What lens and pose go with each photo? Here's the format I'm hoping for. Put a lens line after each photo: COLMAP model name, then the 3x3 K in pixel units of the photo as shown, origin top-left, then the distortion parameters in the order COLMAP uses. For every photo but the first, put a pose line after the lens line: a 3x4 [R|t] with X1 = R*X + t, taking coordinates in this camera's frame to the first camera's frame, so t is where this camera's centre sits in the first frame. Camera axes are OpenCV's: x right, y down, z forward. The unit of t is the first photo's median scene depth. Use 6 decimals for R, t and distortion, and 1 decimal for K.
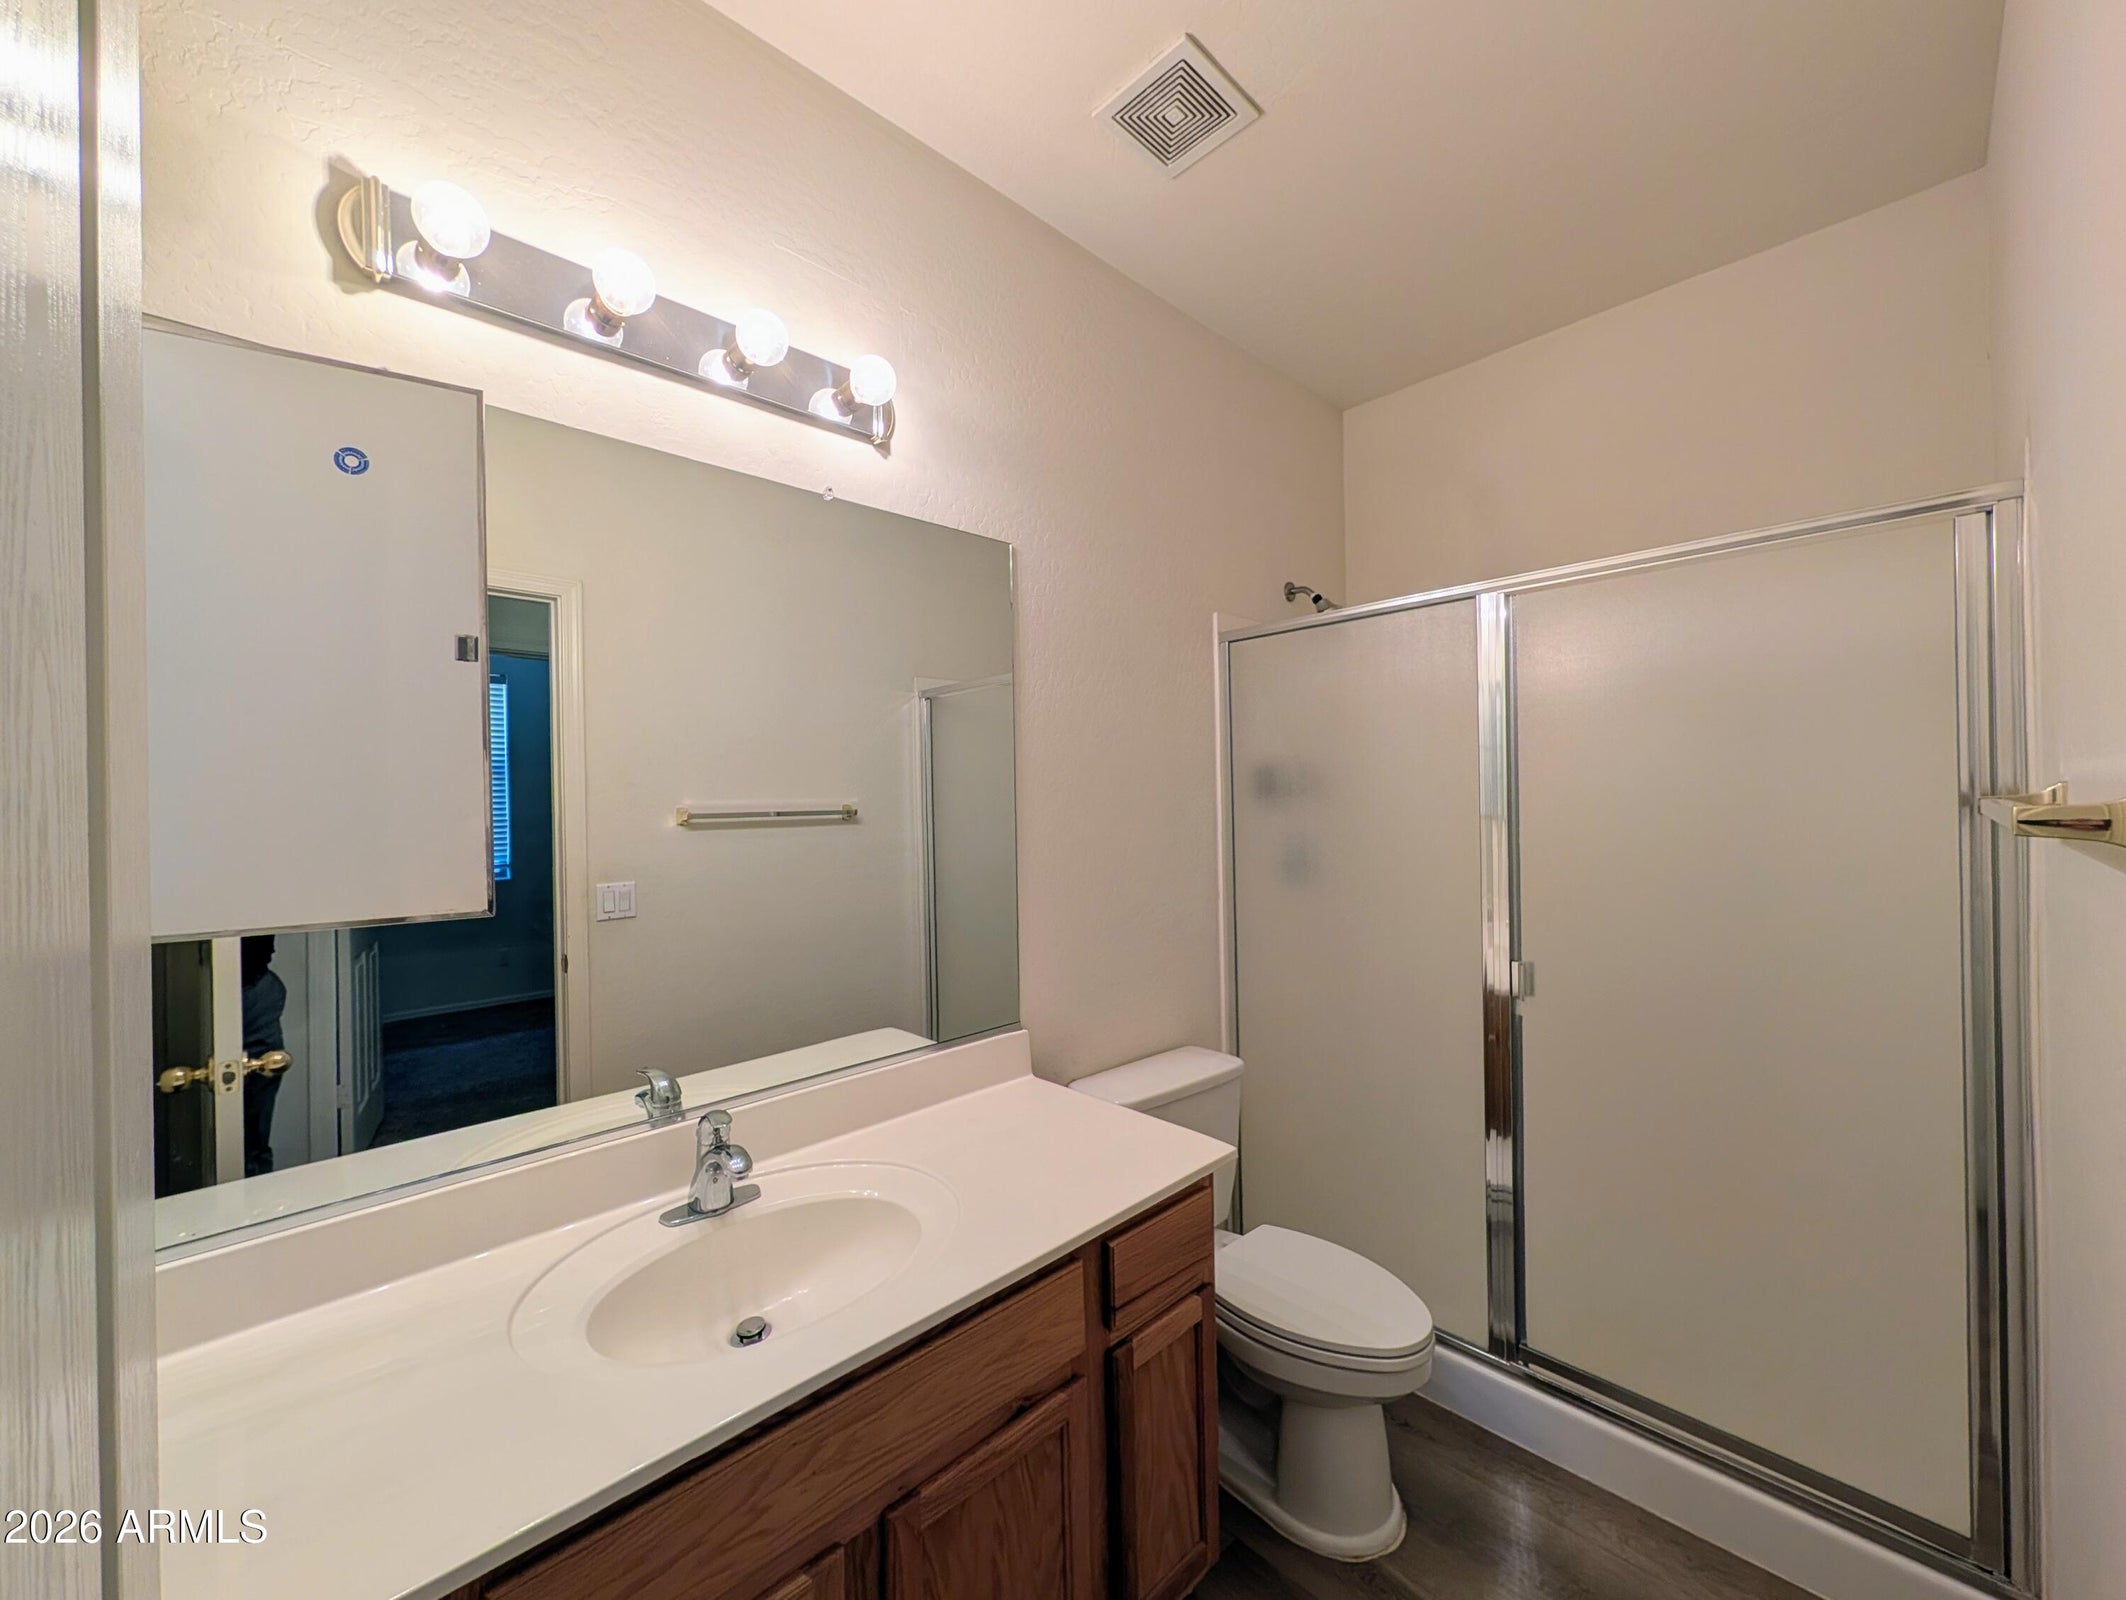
lens RADIAL K [[819.1, 0, 1059.0], [0, 819.1, 811.0], [0, 0, 1]] dist [0.000754, 0.000217]
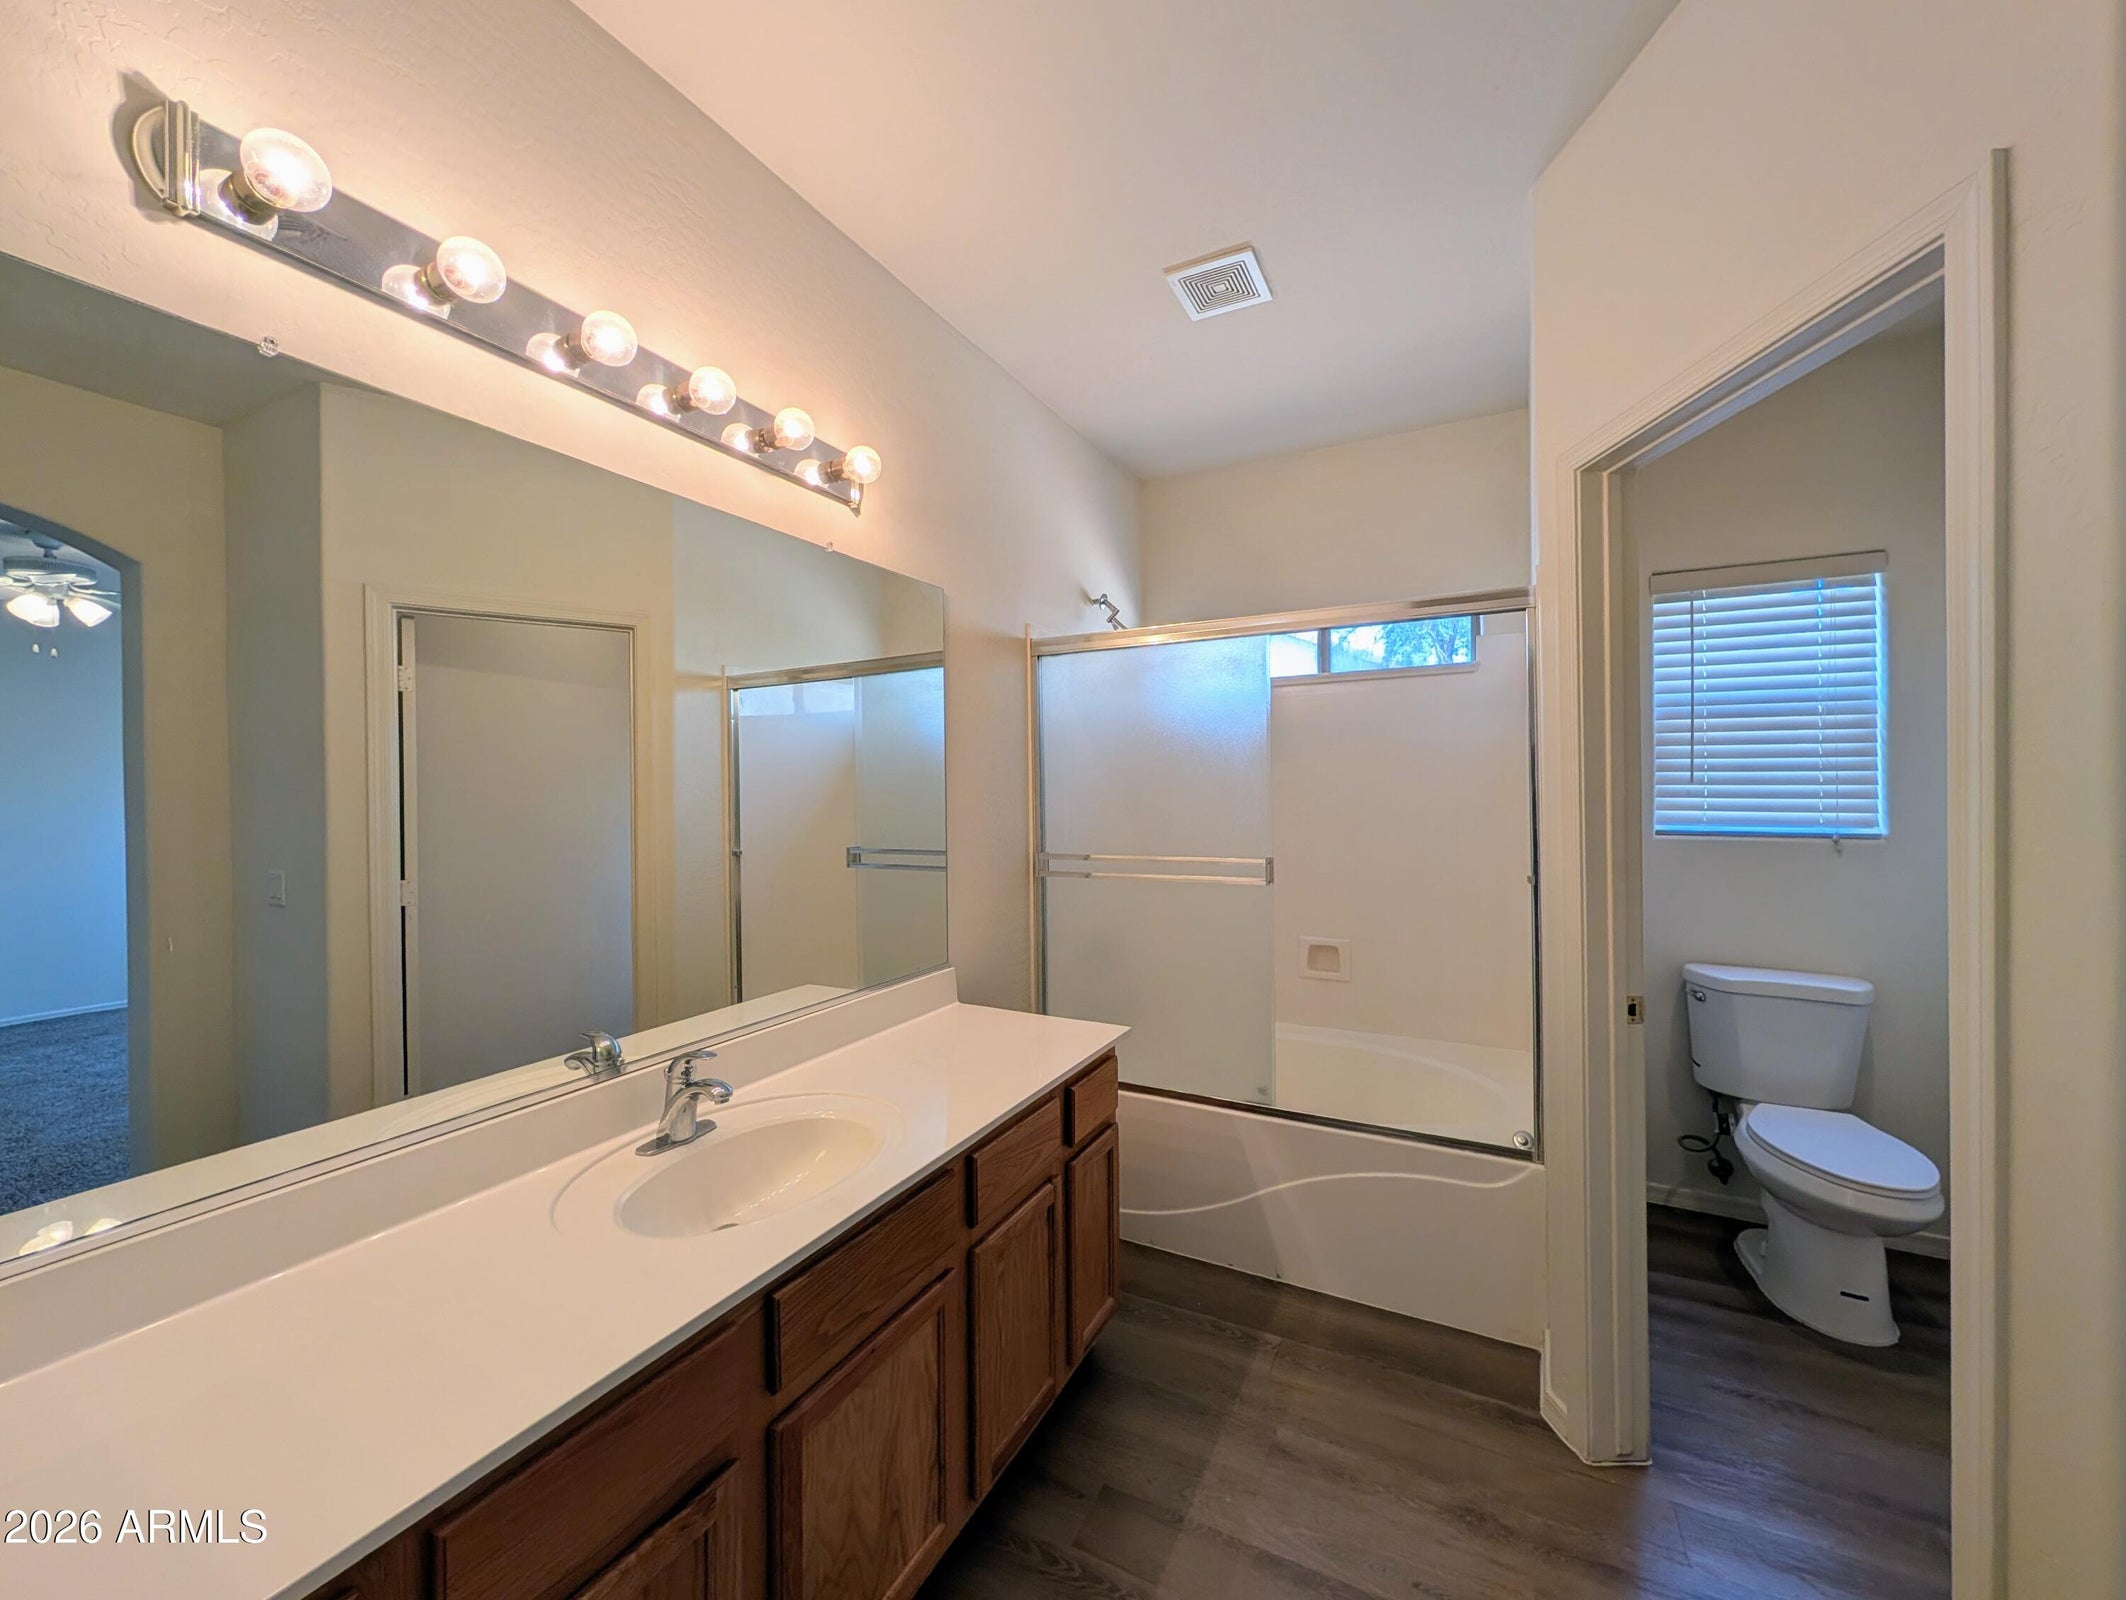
lens RADIAL K [[819.1, 0, 1067.7], [0, 819.1, 791.8], [0, 0, 1]] dist [0.000754, 0.000217]
pose [[0.944999, 0.011315, 0.326877, -0.247143], [-0.006131, 0.999839, -0.016885, 0.009526], [-0.327016, 0.013953, 0.944916, -0.235813]]
